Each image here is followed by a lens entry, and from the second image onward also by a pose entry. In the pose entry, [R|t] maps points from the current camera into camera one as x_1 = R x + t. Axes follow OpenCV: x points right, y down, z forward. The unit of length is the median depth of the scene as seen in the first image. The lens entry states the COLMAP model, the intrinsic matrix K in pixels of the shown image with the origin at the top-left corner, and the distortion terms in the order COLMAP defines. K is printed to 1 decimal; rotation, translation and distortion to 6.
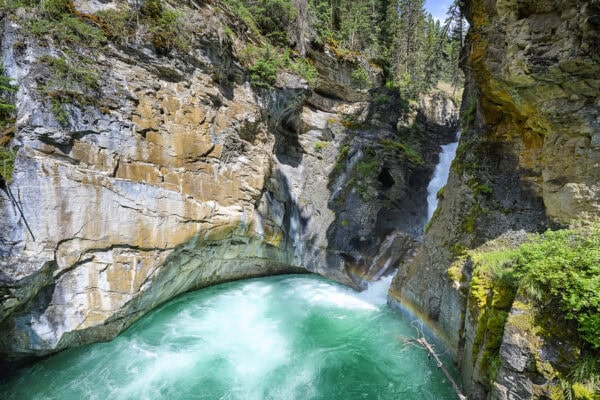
lens RADIAL K [[250.0, 0, 303.1], [0, 250.0, 200.6], [0, 0, 1]] dist [-0.000429, -0.000090]
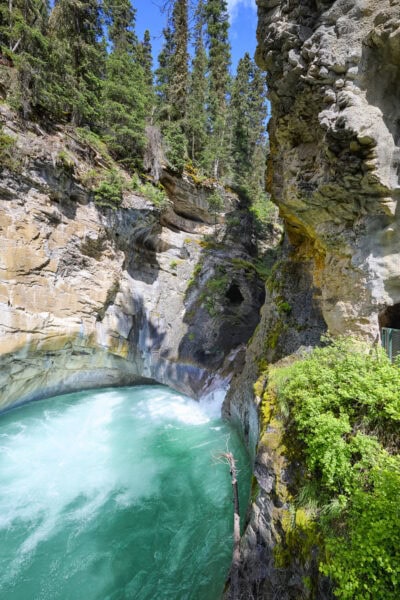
lens RADIAL K [[232.8, 0, 199.1], [0, 232.8, 302.4], [0, 0, 1]] dist [-0.001935, -0.000035]
pose [[0.999731, 0.022894, 0.003787, 0.308619], [-0.022660, 0.998323, -0.053279, -0.003105], [-0.005000, 0.053179, 0.998573, 0.028119]]
